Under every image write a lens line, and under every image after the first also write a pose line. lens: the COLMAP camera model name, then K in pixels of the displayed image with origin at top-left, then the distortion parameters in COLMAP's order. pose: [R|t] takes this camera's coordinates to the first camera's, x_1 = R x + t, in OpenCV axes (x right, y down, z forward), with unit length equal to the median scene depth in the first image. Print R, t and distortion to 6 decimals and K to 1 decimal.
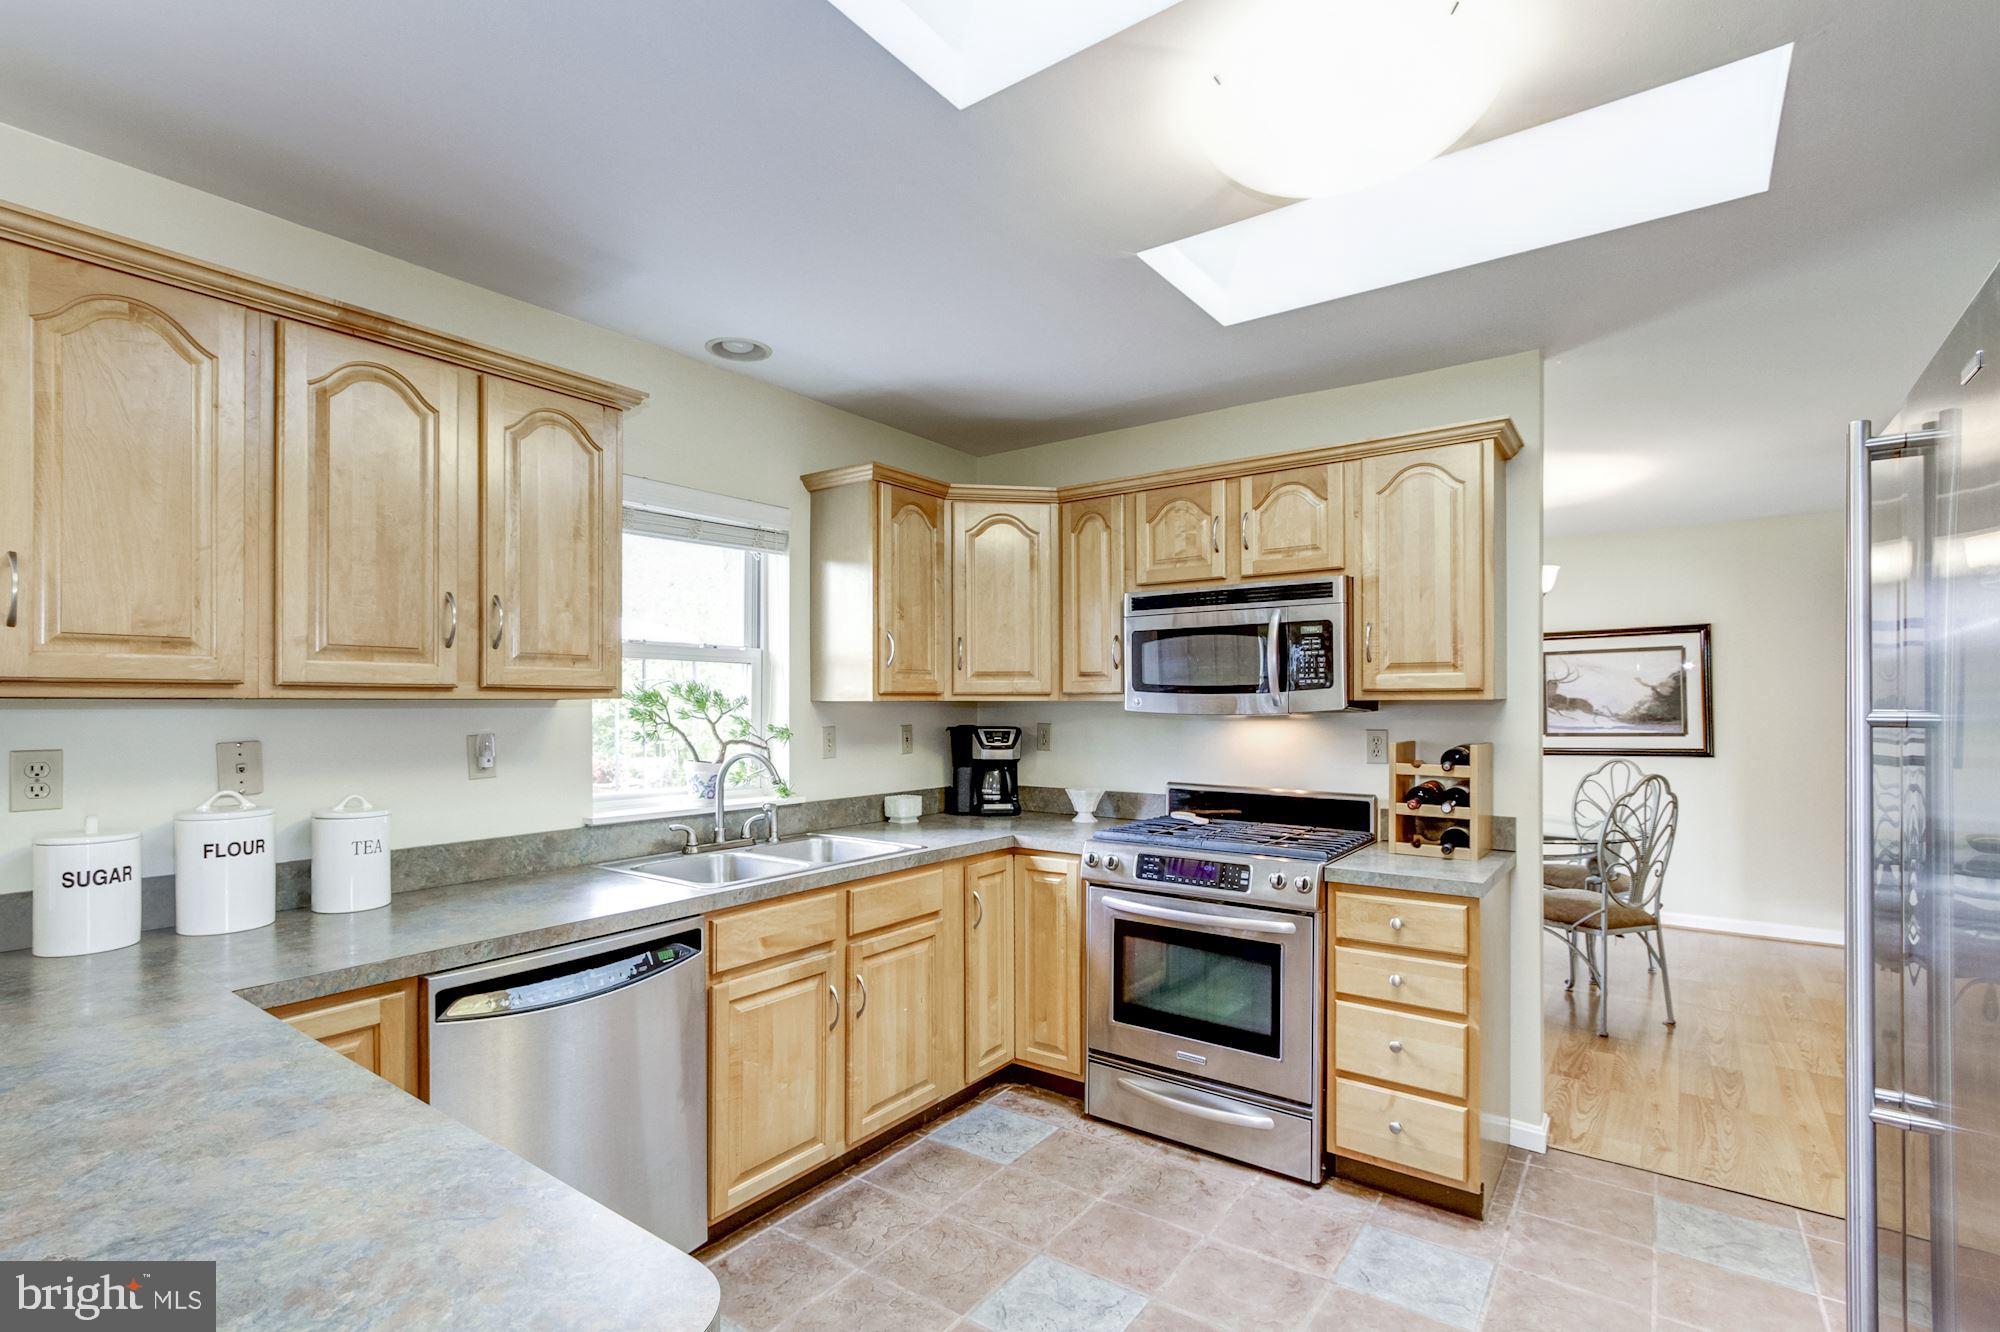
lens RADIAL K [[933.9, 0, 990.1], [0, 933.9, 700.0], [0, 0, 1]] dist [-0.001837, 0.000277]
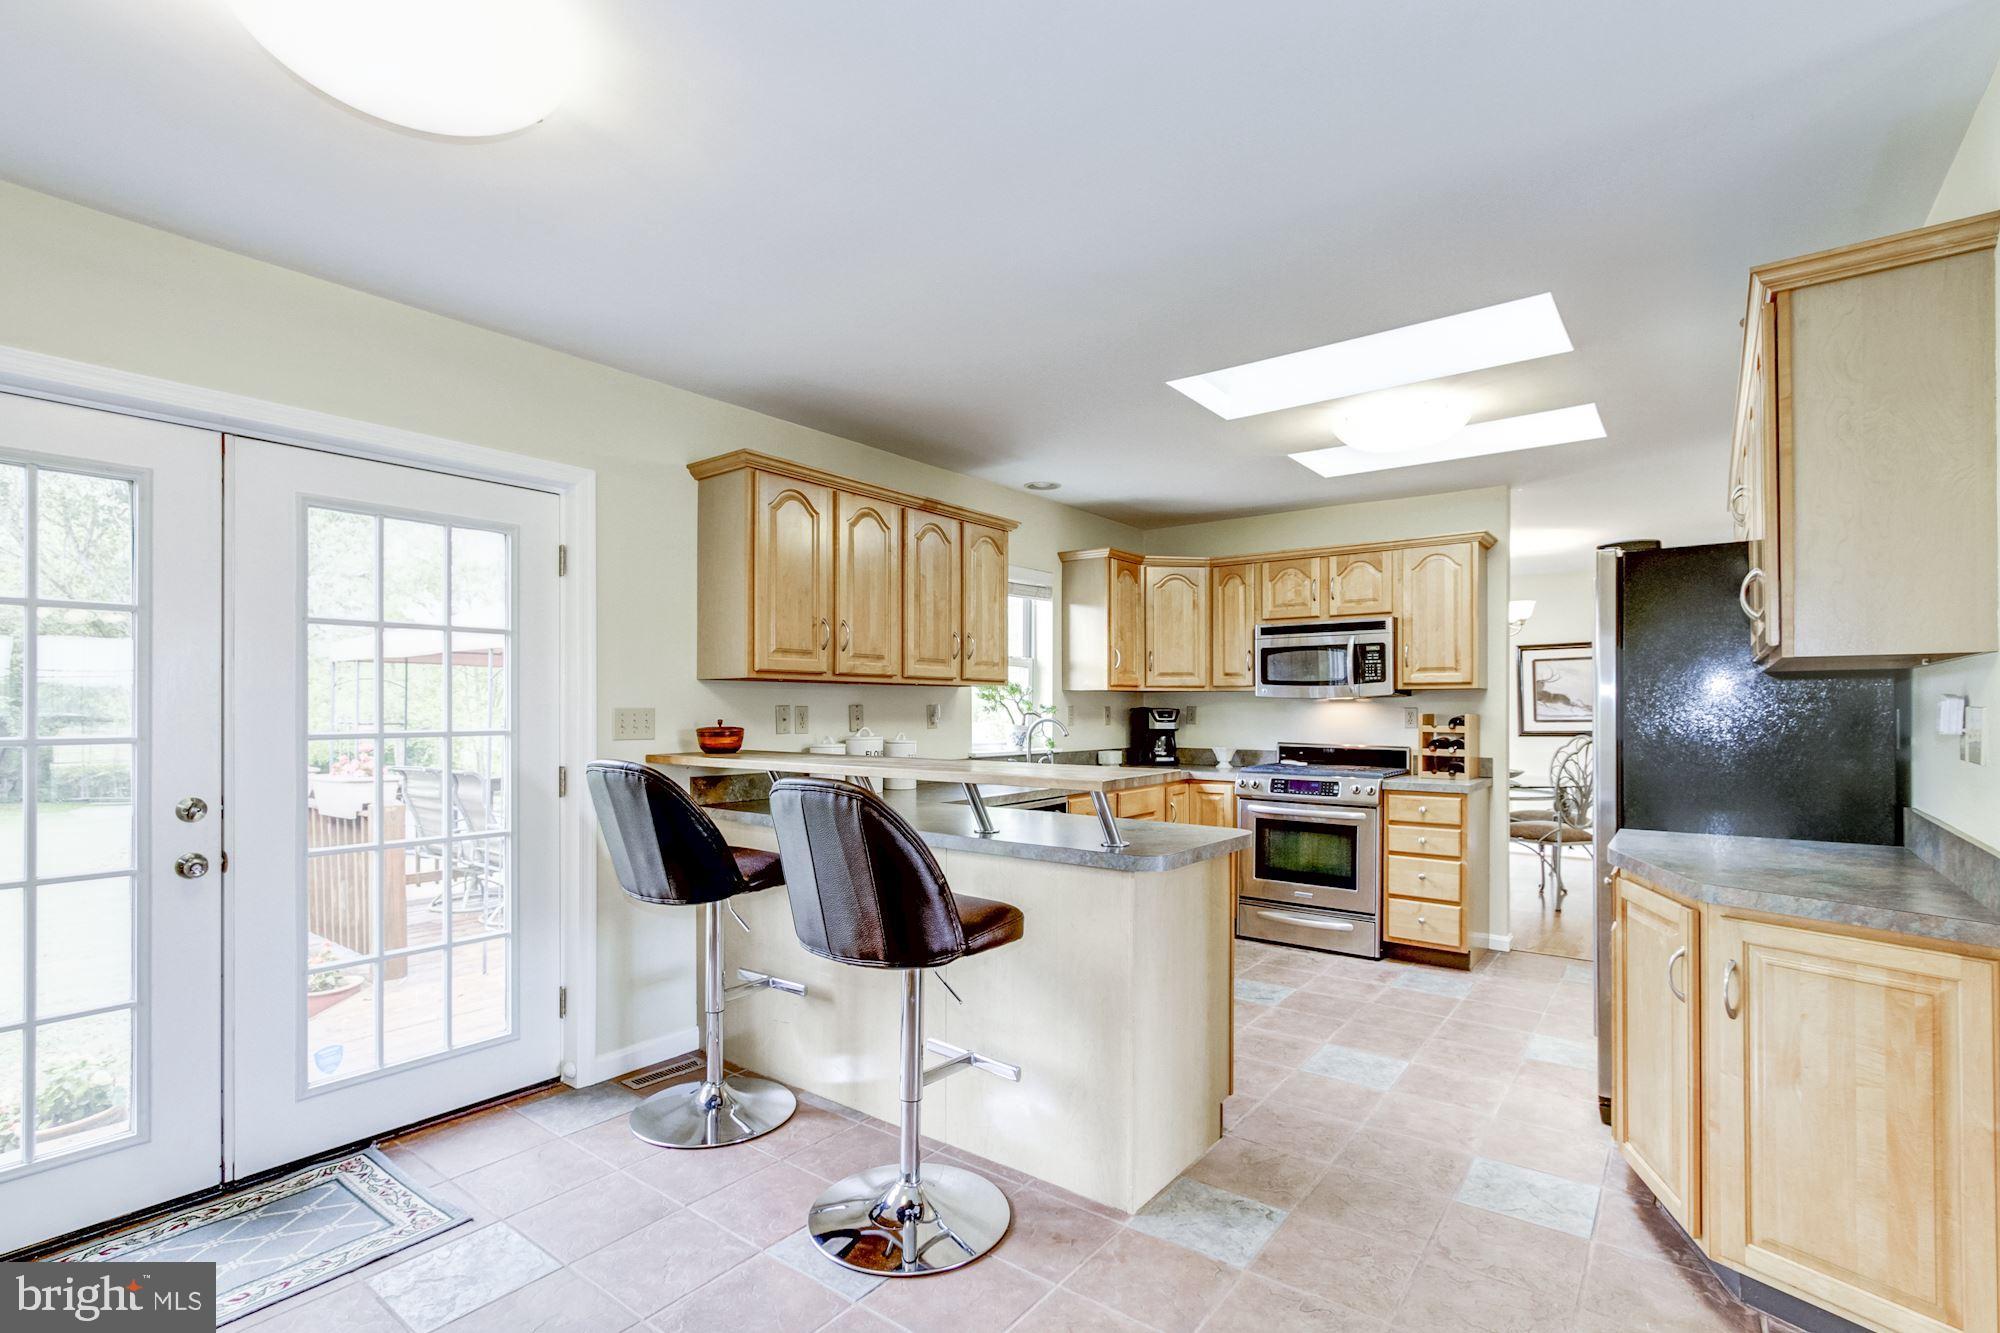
lens RADIAL K [[937.5, 0, 1003.9], [0, 937.5, 699.2], [0, 0, 1]] dist [-0.003111, 0.000408]
pose [[0.999947, 0.002614, -0.009976, -0.321788], [-0.002653, 0.999989, -0.003820, 0.027315], [0.009966, 0.003846, 0.999943, -0.740317]]
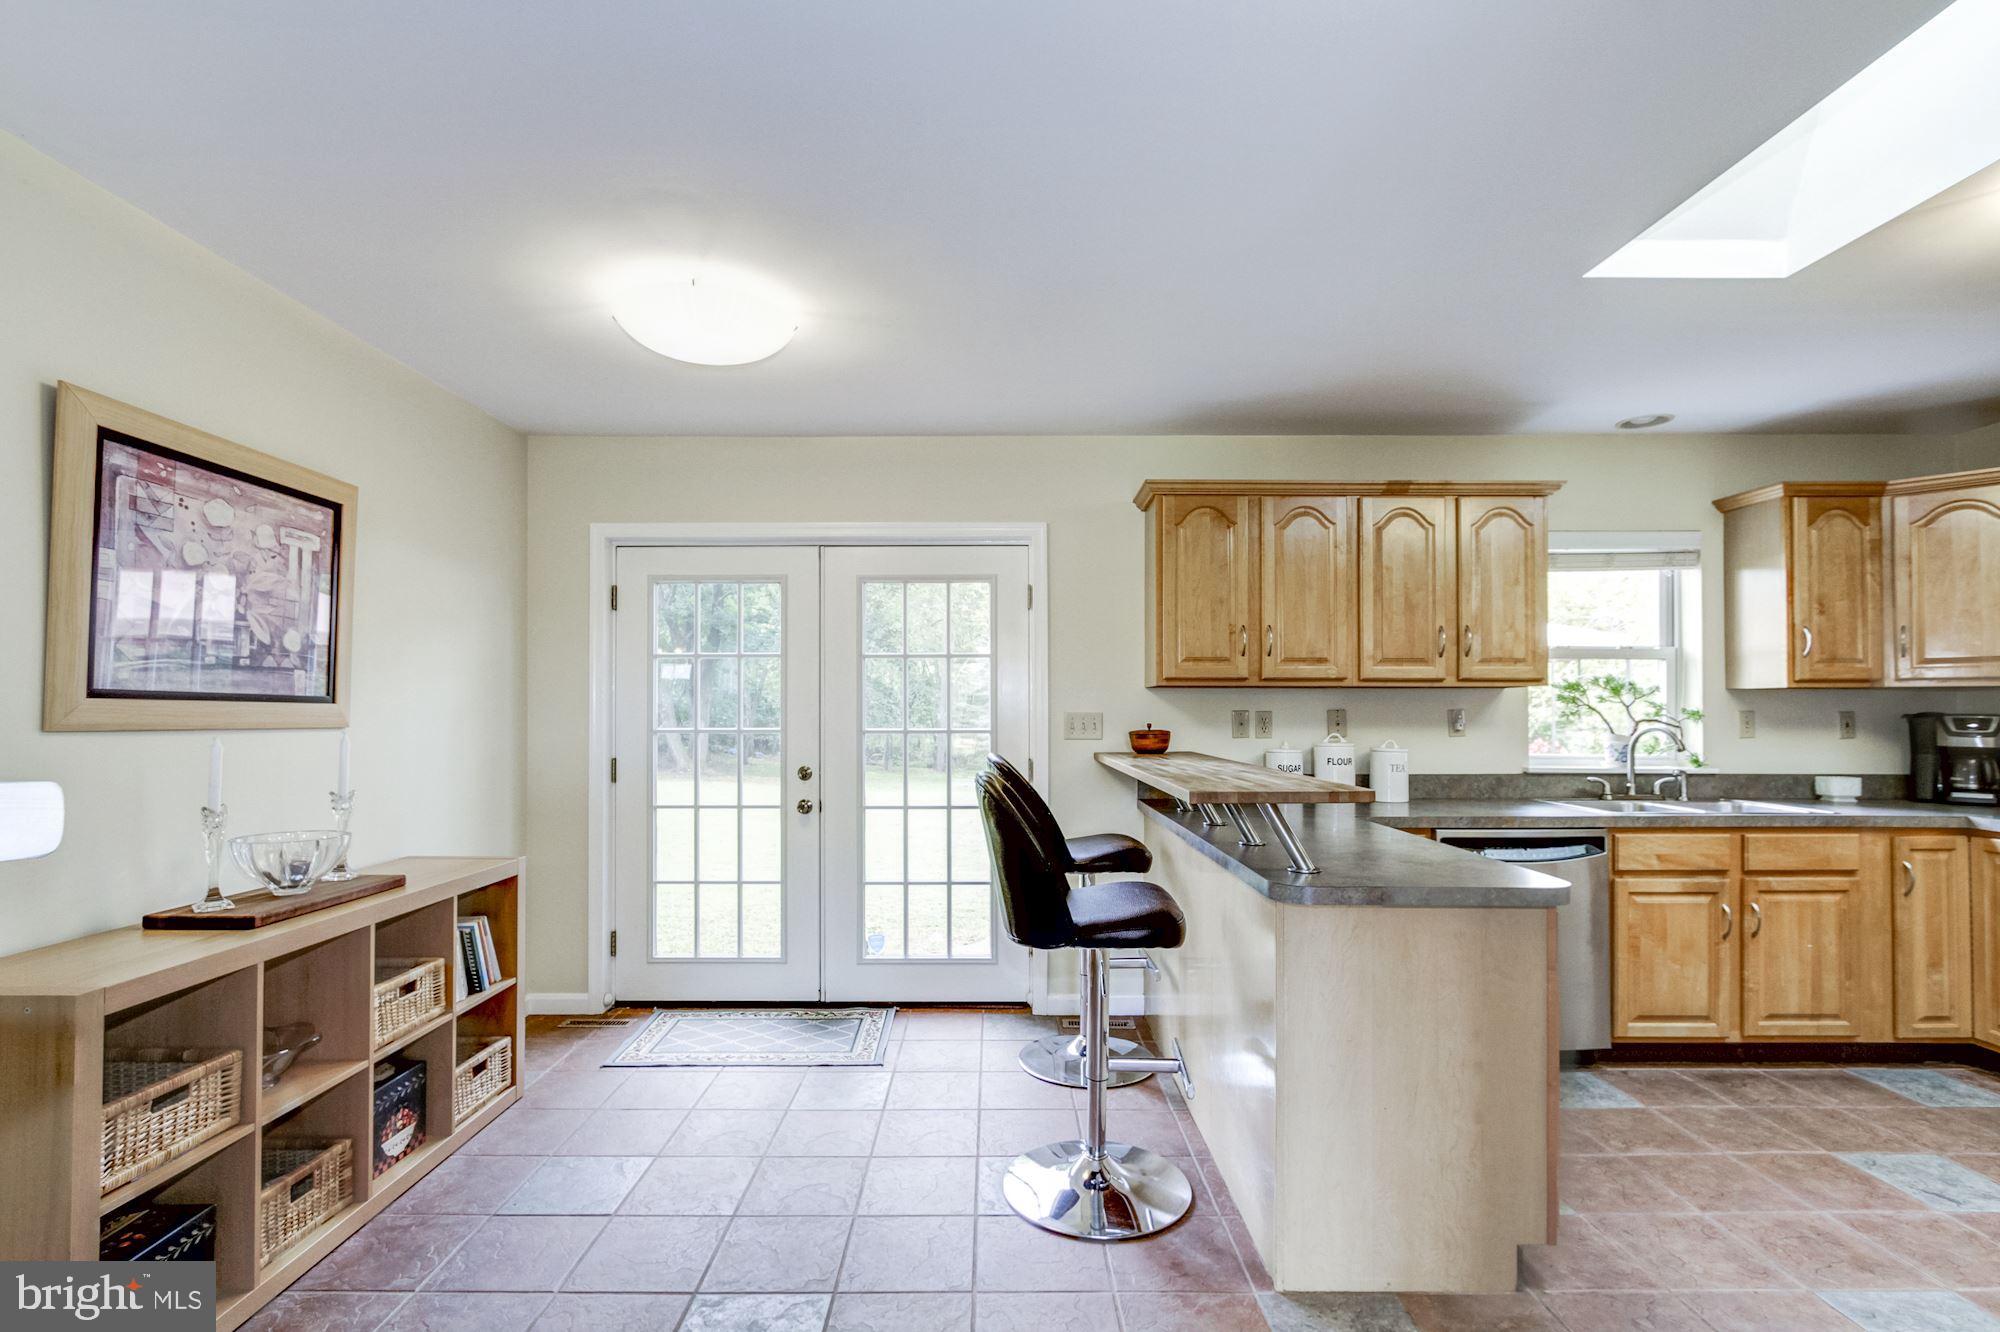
lens RADIAL K [[928.6, 0, 996.2], [0, 928.6, 698.7], [0, 0, 1]] dist [-0.000995, 0.000033]
pose [[0.595680, -0.008060, -0.803181, 0.234653], [0.001431, 0.999959, -0.008974, 0.026314], [0.803220, 0.004197, 0.595667, -0.514585]]
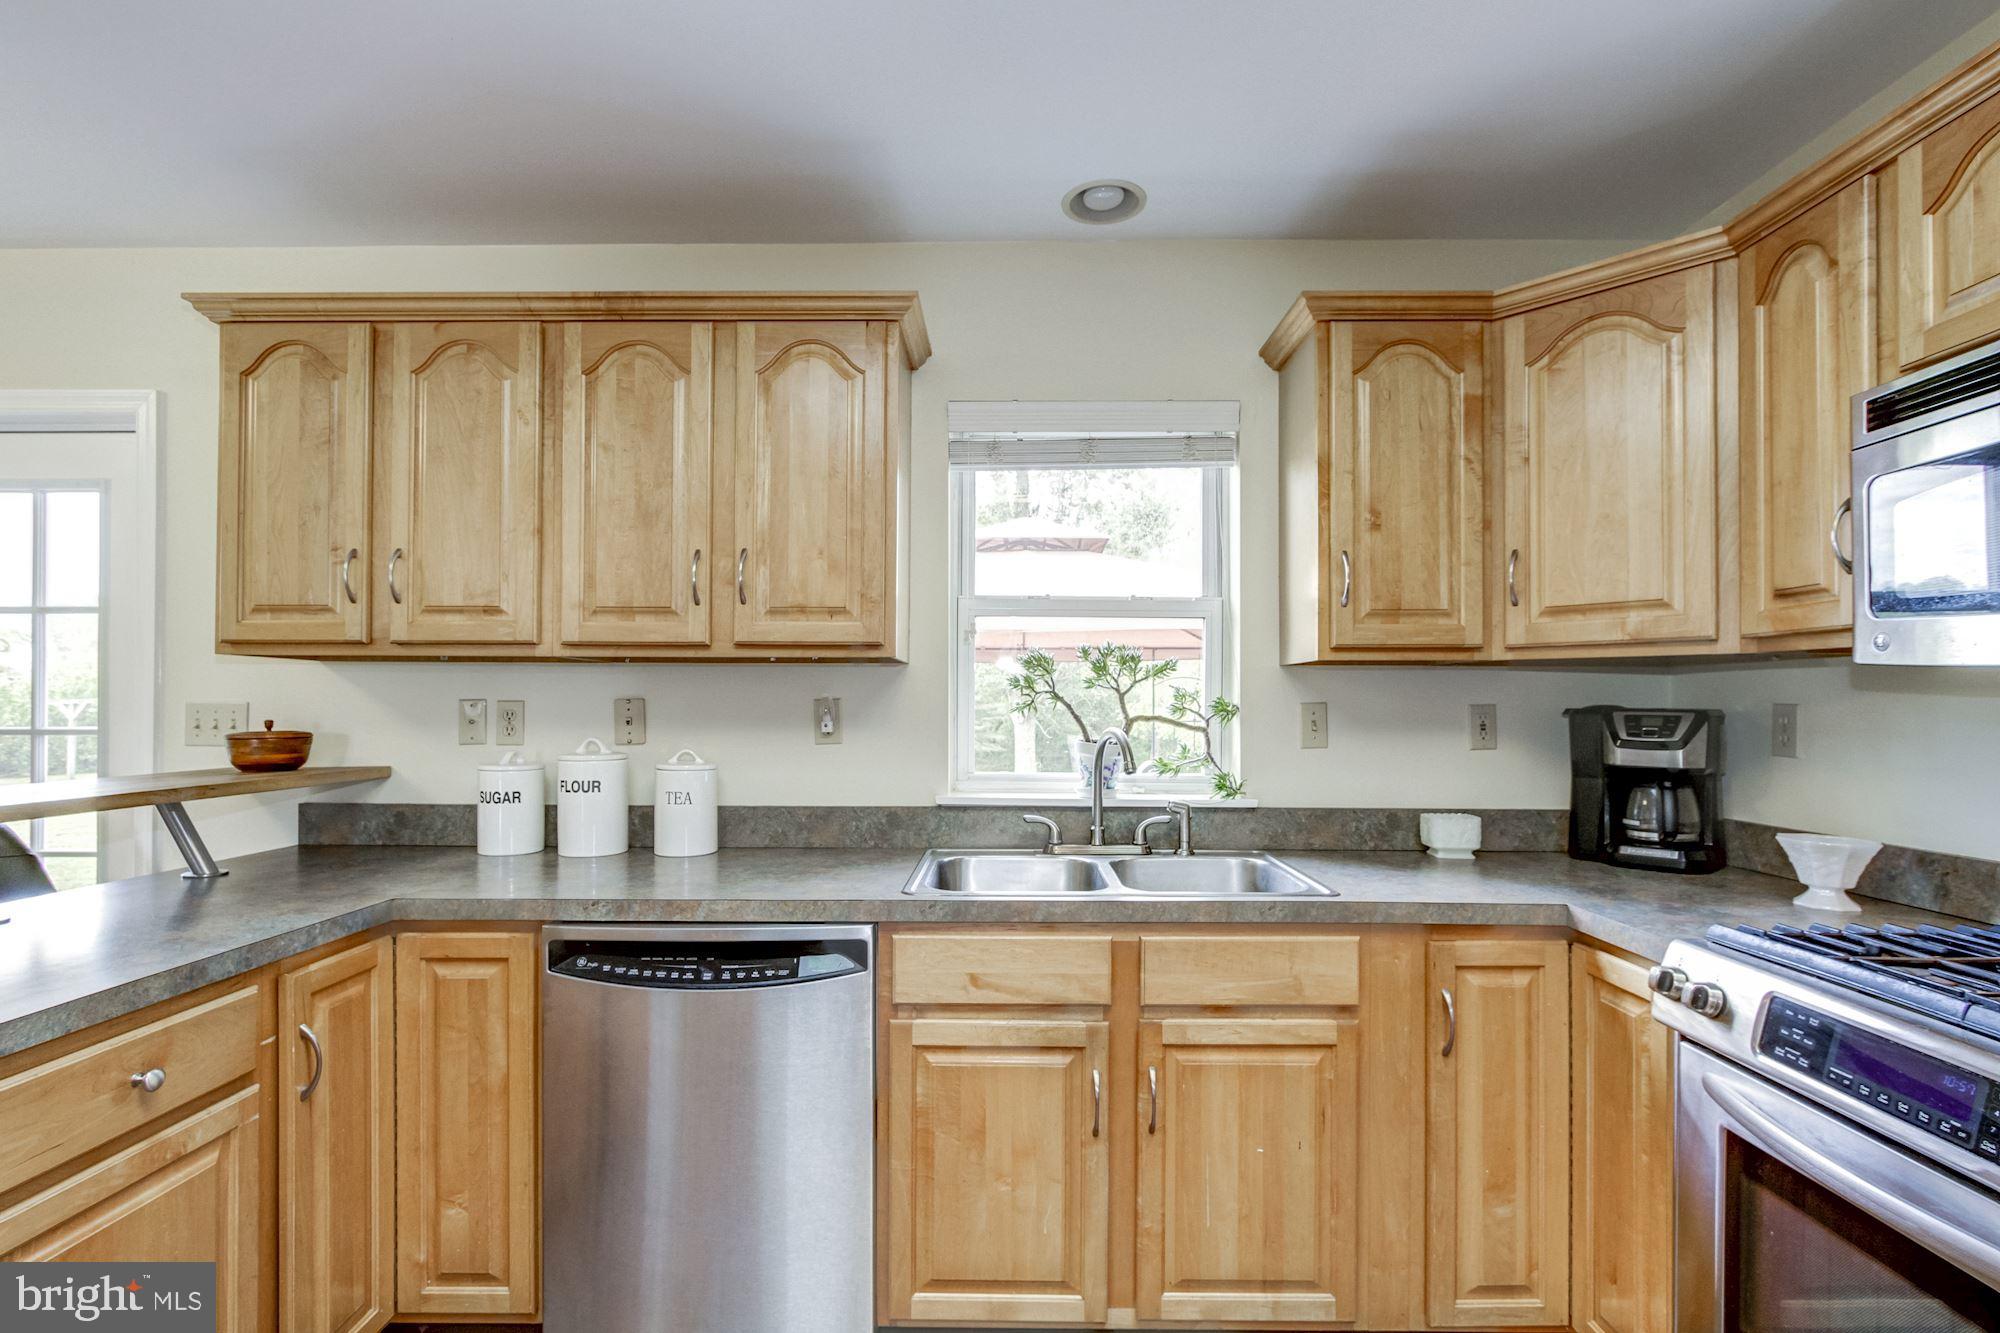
lens RADIAL K [[937.5, 0, 1003.9], [0, 937.5, 699.2], [0, 0, 1]] dist [-0.003111, 0.000408]
pose [[0.587251, -0.000966, -0.809404, 0.302730], [-0.001484, 0.999996, -0.002269, 0.033009], [0.809403, 0.002534, 0.587248, 0.481652]]
